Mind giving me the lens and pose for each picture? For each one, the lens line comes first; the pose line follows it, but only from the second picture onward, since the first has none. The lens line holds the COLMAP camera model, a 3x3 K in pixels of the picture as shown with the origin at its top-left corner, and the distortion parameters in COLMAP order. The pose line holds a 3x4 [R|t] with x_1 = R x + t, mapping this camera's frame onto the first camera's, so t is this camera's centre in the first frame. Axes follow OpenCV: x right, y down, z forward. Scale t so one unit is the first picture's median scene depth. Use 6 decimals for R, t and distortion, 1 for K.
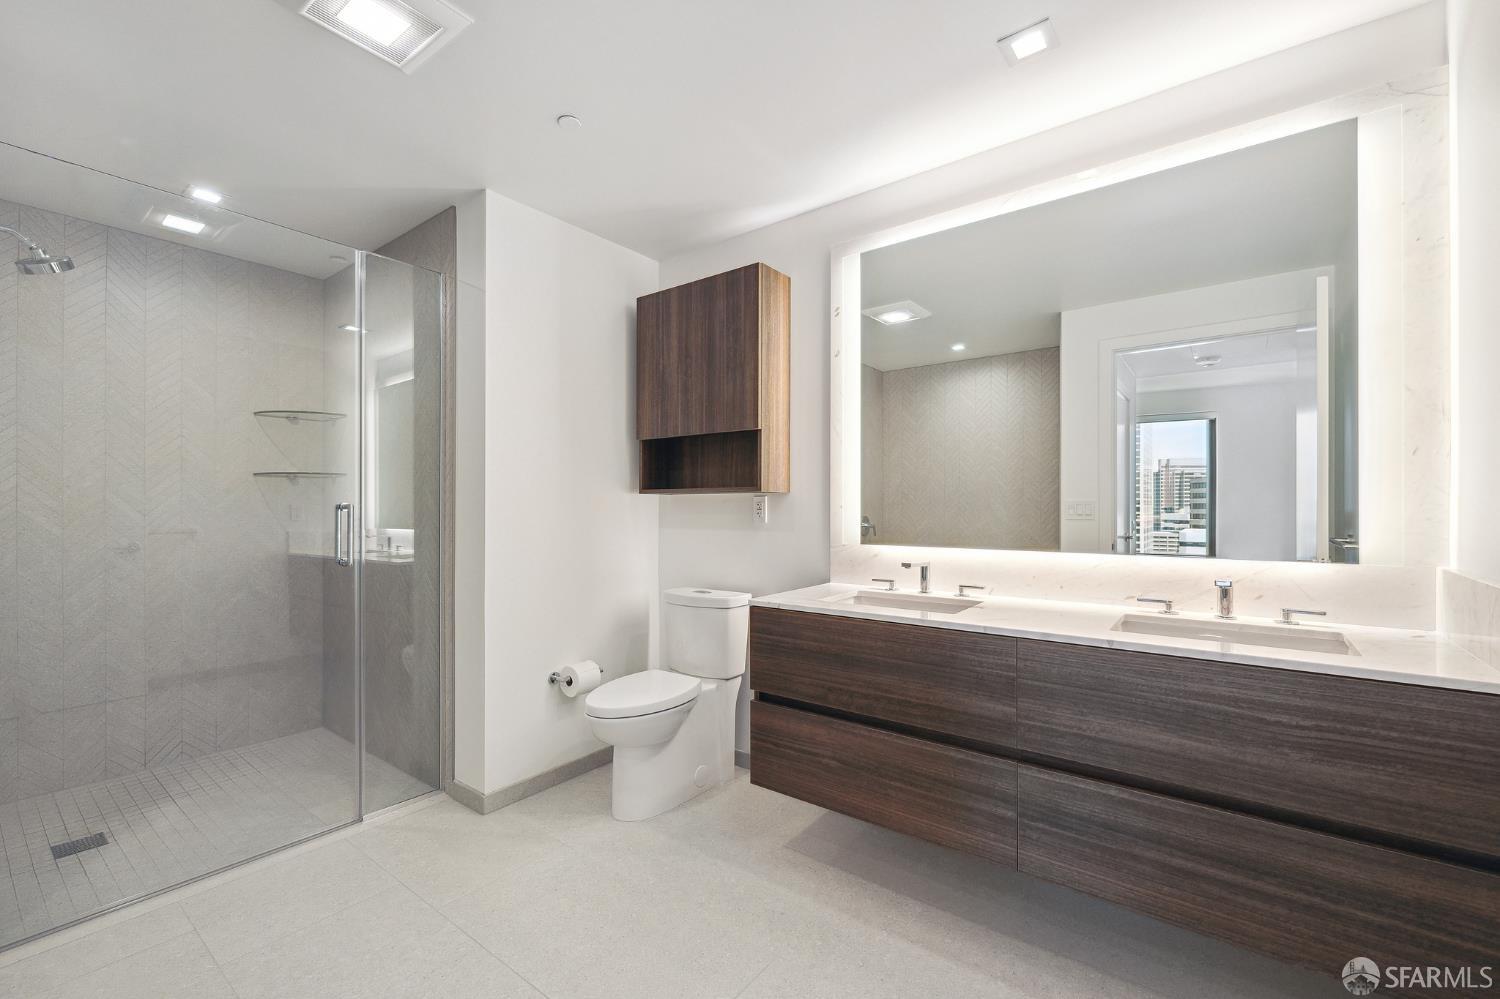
lens RADIAL K [[646.0, 0, 757.9], [0, 646.0, 504.2], [0, 0, 1]] dist [-0.001479, 0.002809]
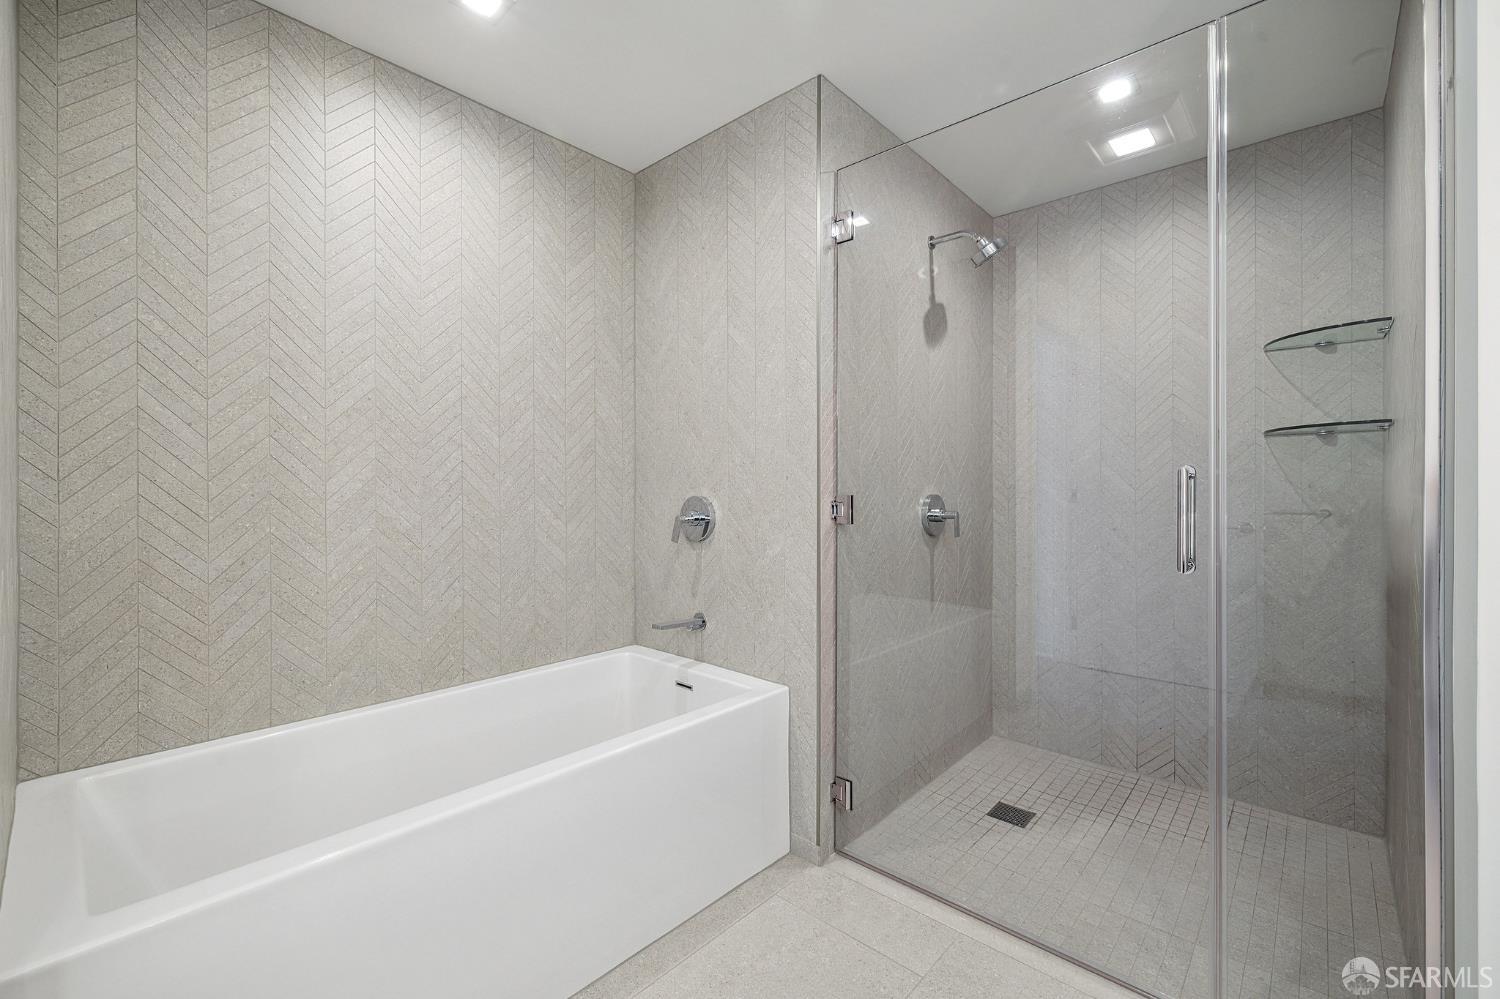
lens RADIAL K [[646.0, 0, 745.4], [0, 646.0, 491.8], [0, 0, 1]] dist [-0.001479, 0.002809]
pose [[-0.103123, 0.002356, -0.994666, -0.003379], [0.003222, 0.999993, 0.002034, 0.016782], [0.994663, -0.002995, -0.103130, 0.581033]]
